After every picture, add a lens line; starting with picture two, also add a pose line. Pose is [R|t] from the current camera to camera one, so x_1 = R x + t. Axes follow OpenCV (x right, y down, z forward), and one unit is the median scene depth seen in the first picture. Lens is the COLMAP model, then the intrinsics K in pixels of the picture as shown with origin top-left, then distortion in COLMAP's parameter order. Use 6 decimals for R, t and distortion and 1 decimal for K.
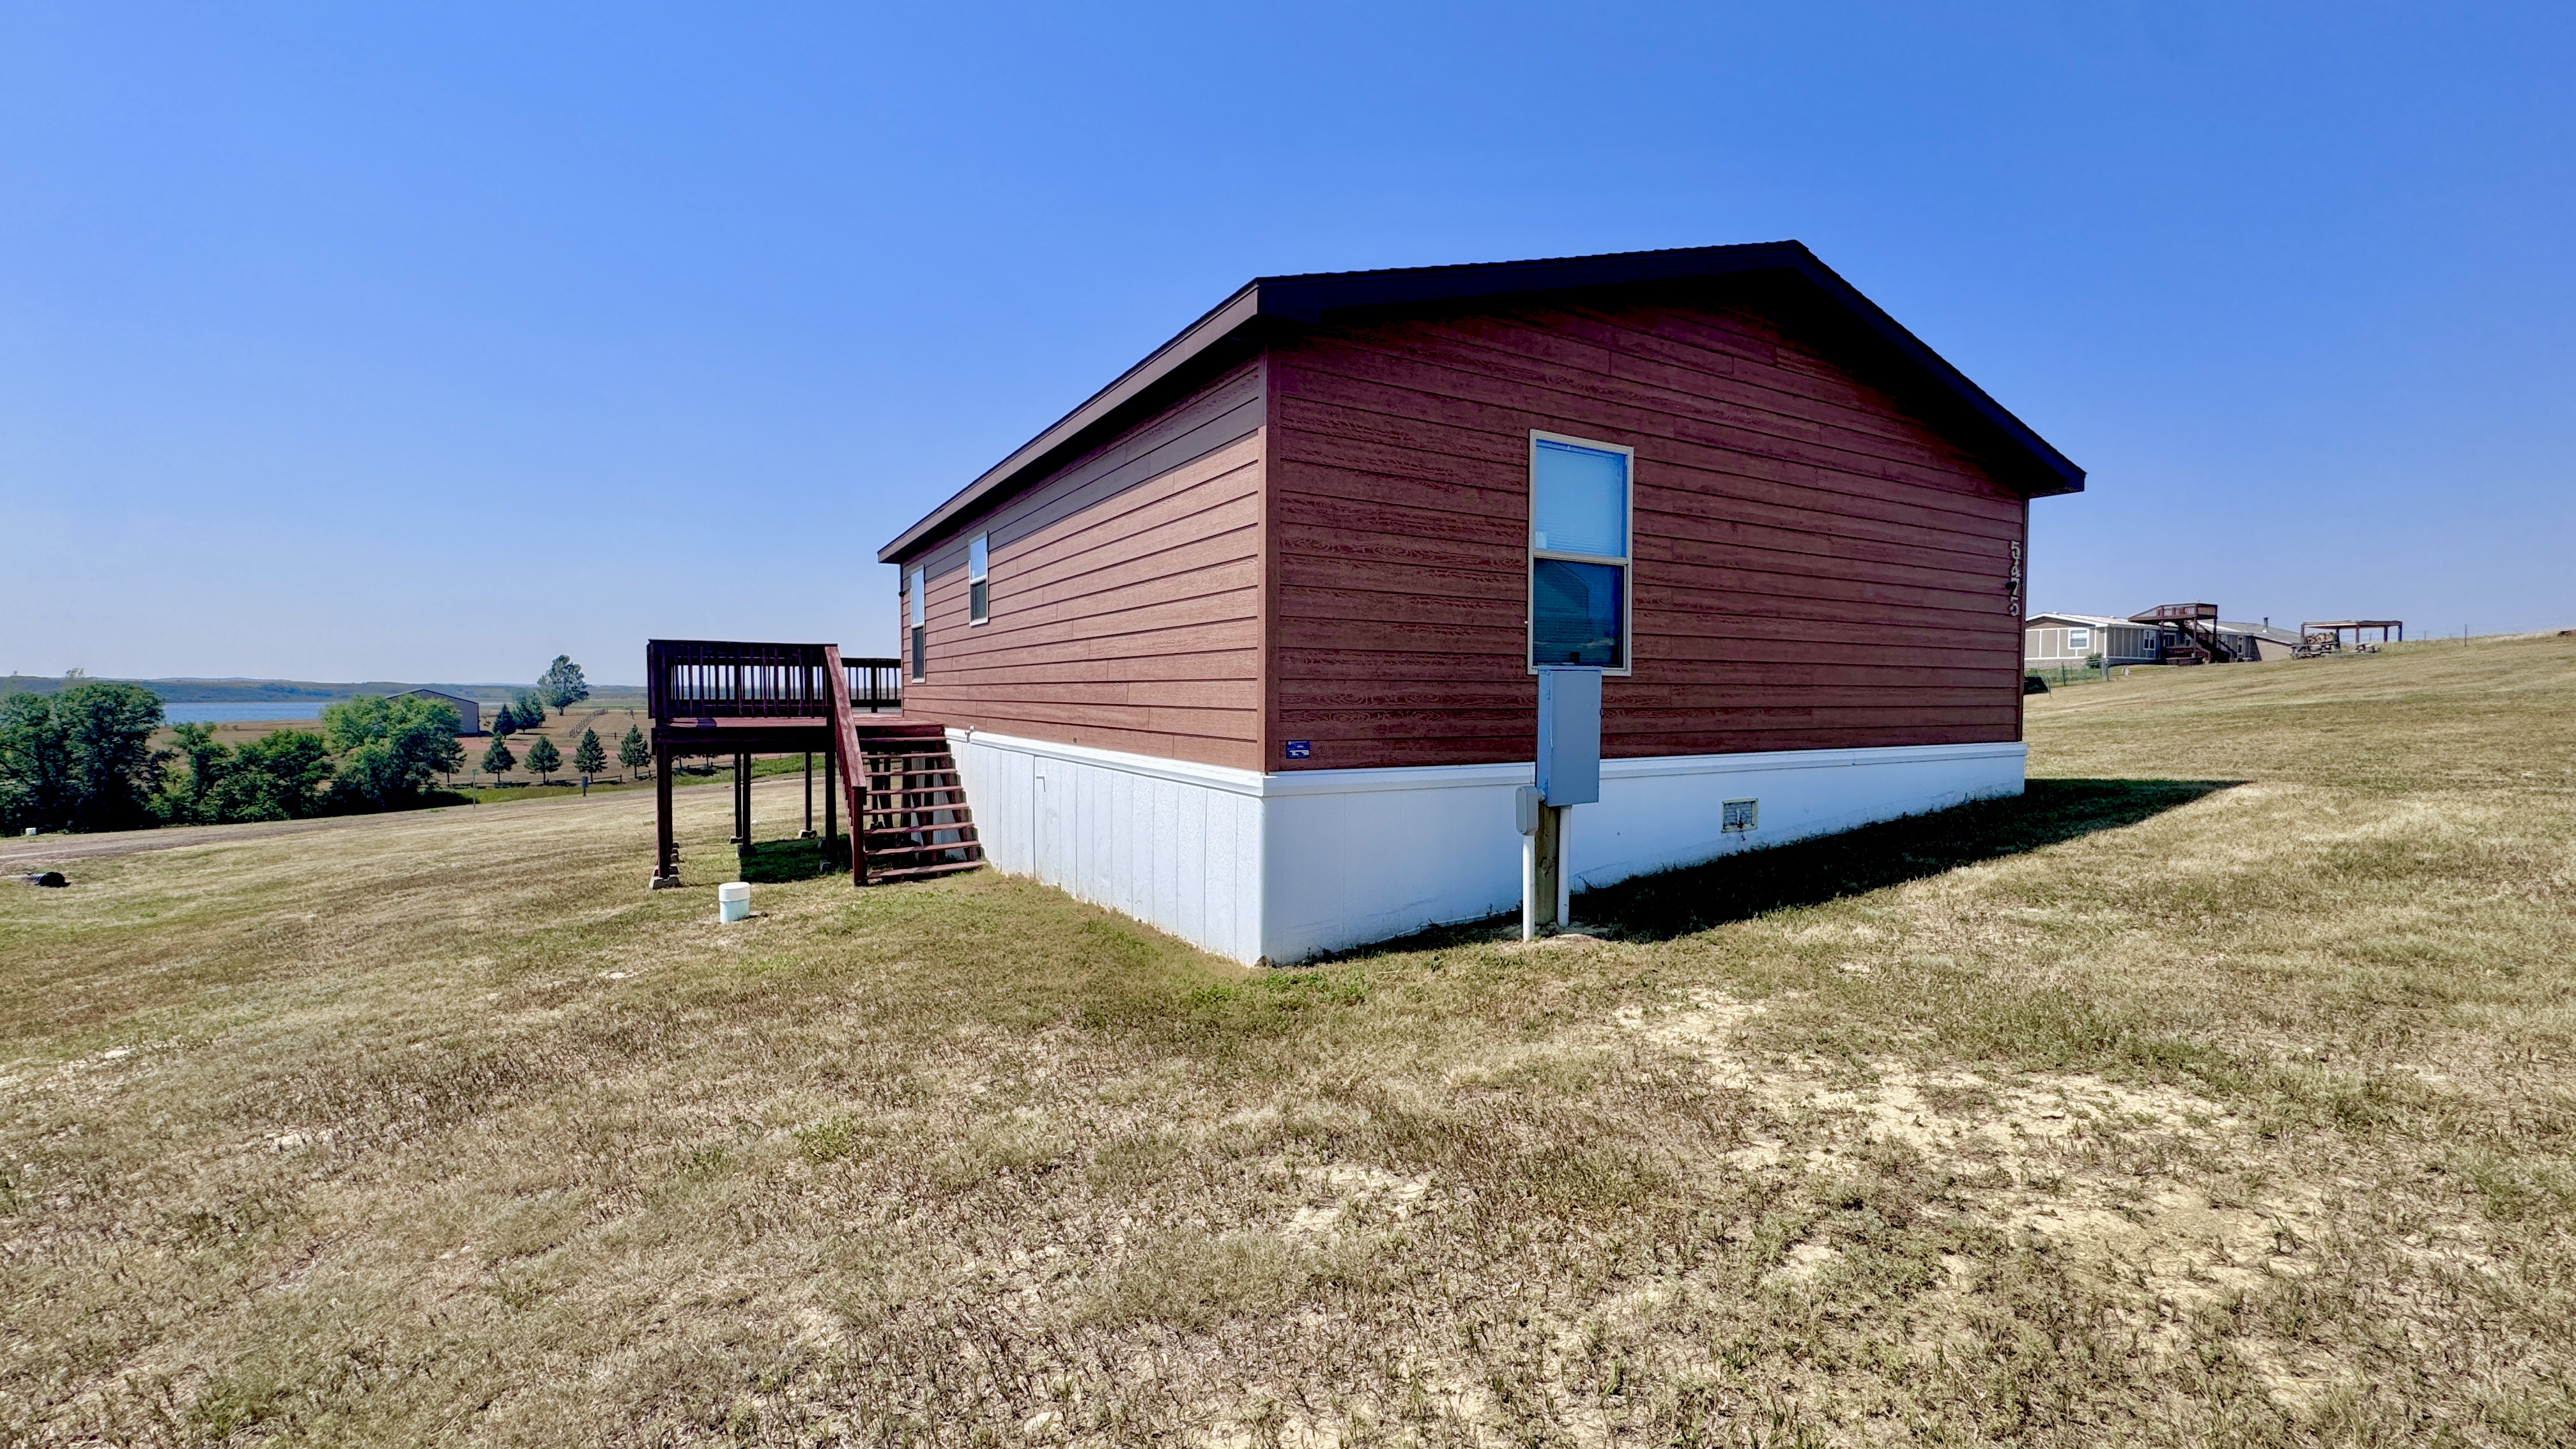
lens RADIAL K [[1000.2, 0, 1288.0], [0, 1000.2, 724.5], [0, 0, 1]] dist [-0.001728, -0.000023]
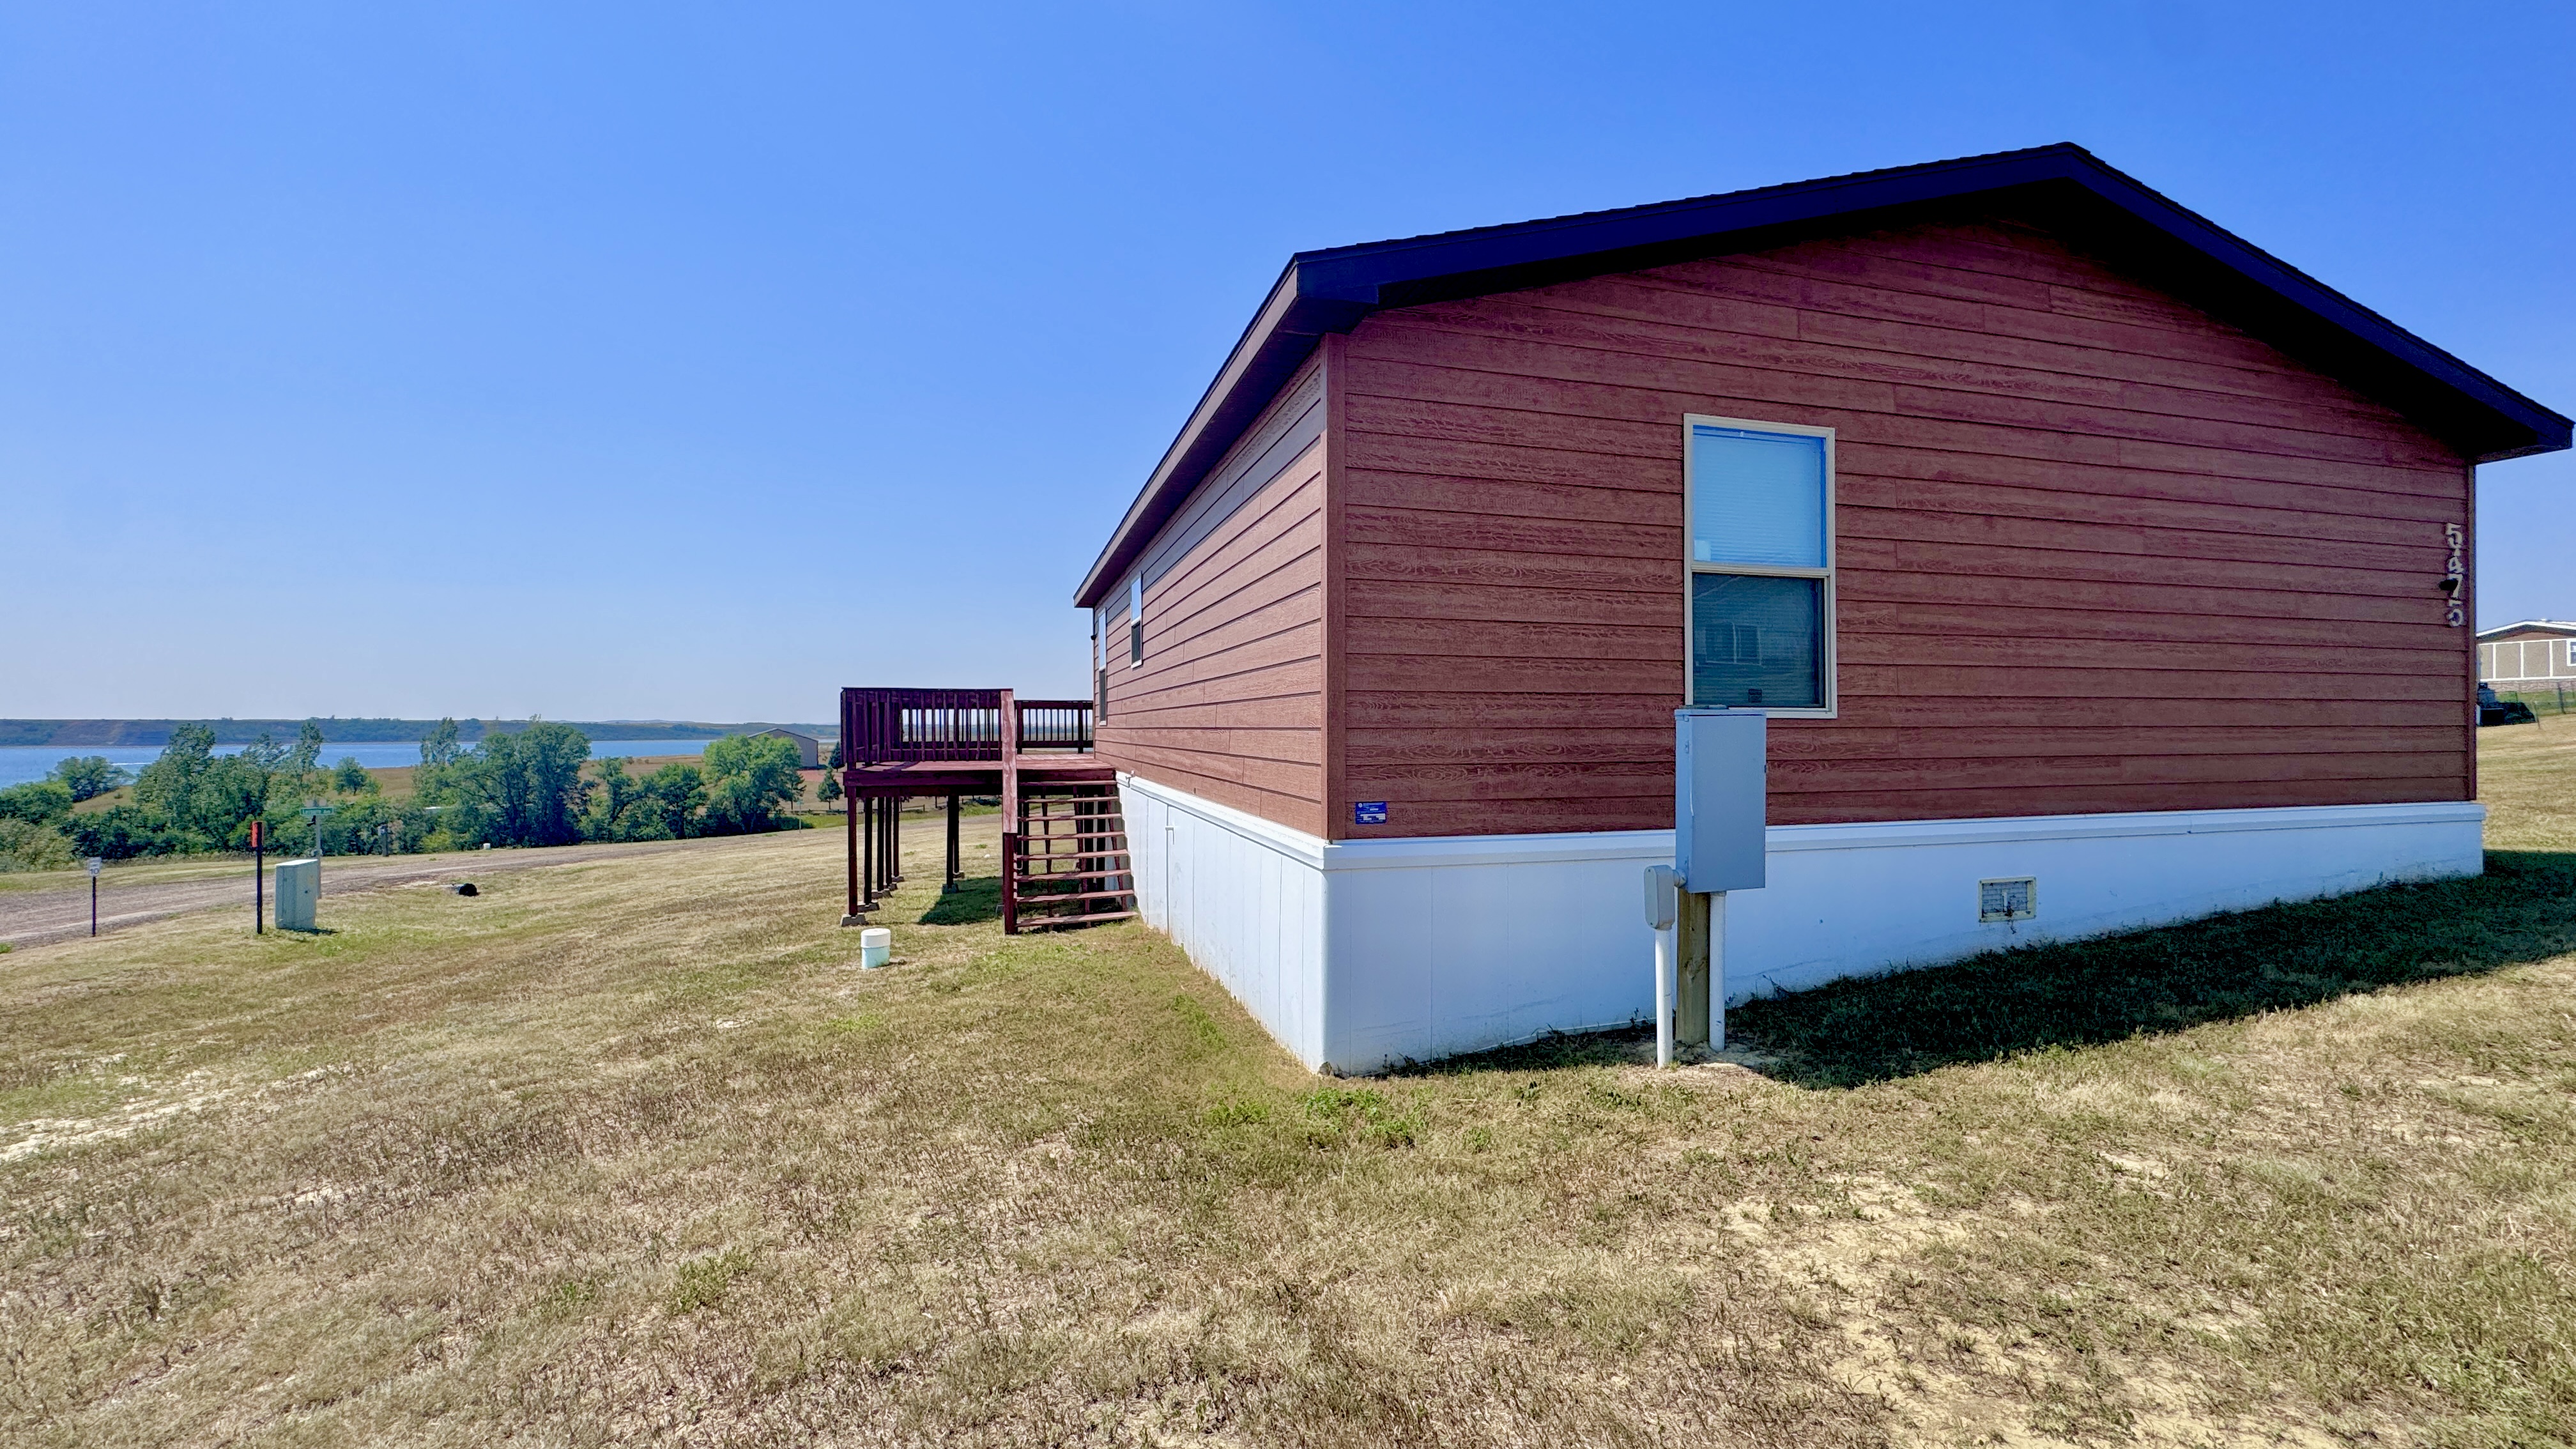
lens RADIAL K [[1002.5, 0, 1300.1], [0, 1002.5, 725.1], [0, 0, 1]] dist [-0.001522, 0.000120]
pose [[0.970940, -0.006499, -0.239236, 0.124248], [-0.001729, 0.999415, -0.034166, -0.015866], [0.239318, 0.033586, 0.970360, 0.142430]]
